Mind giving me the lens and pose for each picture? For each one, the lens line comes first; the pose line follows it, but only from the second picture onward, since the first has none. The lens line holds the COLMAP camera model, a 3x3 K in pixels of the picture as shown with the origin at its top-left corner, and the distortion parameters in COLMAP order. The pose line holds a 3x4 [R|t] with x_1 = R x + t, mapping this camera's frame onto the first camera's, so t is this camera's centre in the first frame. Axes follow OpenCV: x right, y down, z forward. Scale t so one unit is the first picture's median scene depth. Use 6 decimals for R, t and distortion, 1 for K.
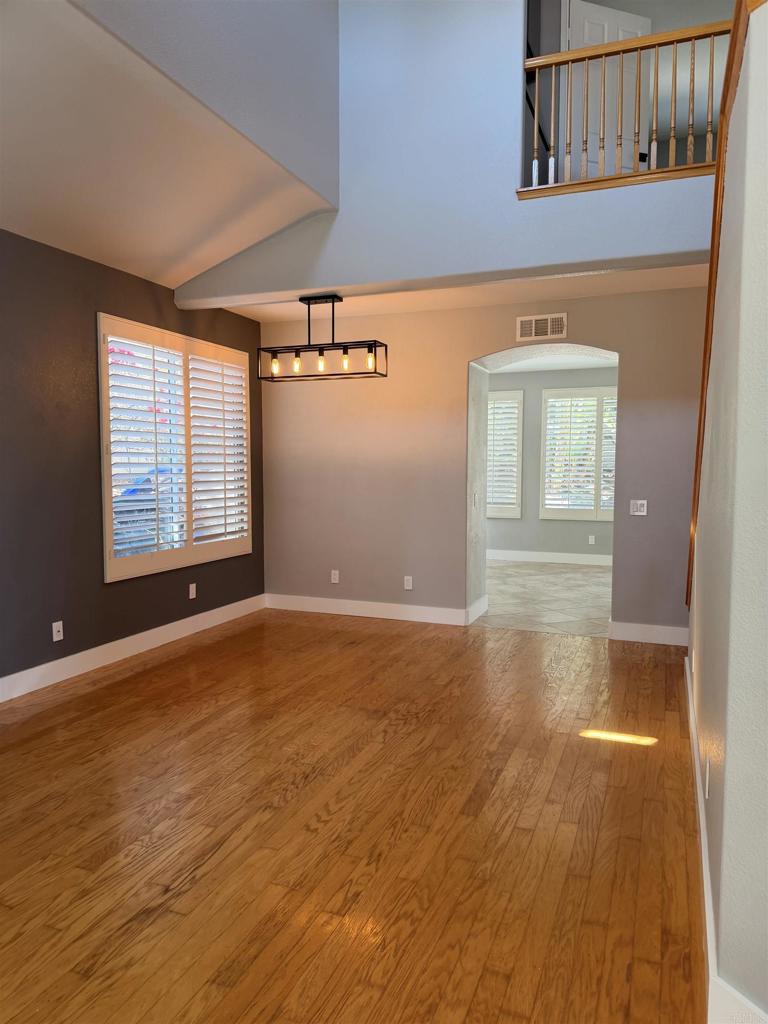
lens RADIAL K [[720.5, 0, 384.0], [0, 720.5, 512.0], [0, 0, 1]] dist [0.101466, -0.158197]
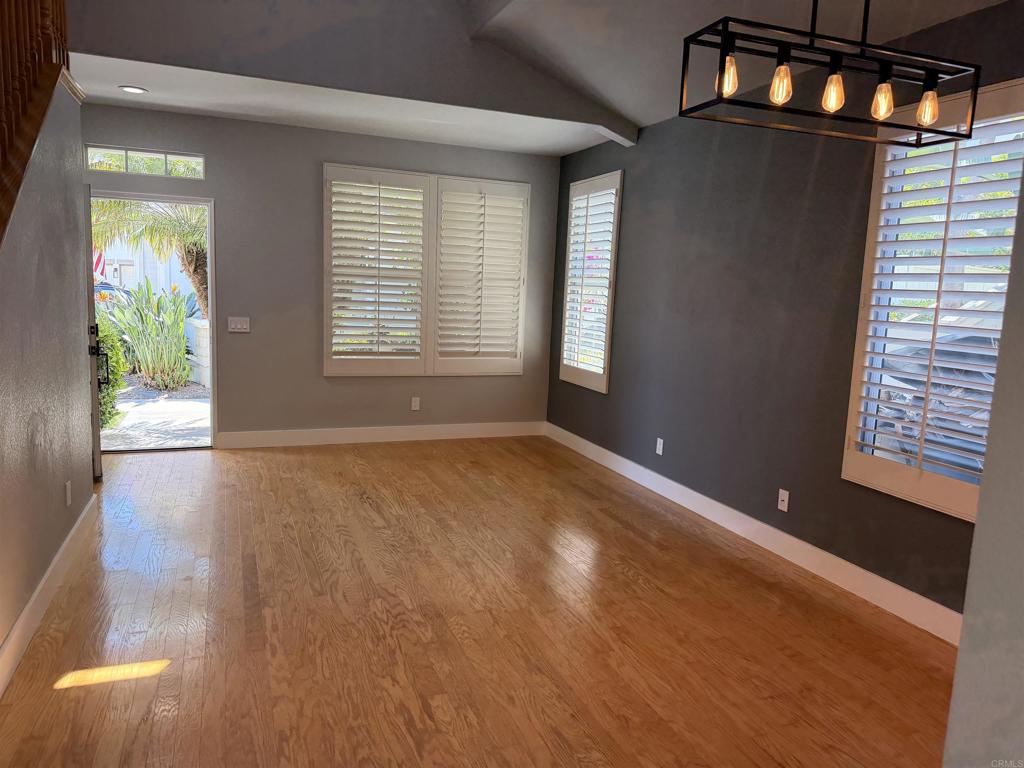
lens RADIAL K [[720.5, 0, 516.2], [0, 720.5, 374.4], [0, 0, 1]] dist [0.101466, -0.158197]
pose [[-0.730917, 0.054562, -0.680282, 0.415732], [-0.089750, 0.980457, 0.175068, -0.122712], [0.676539, 0.189016, -0.711736, 1.420546]]
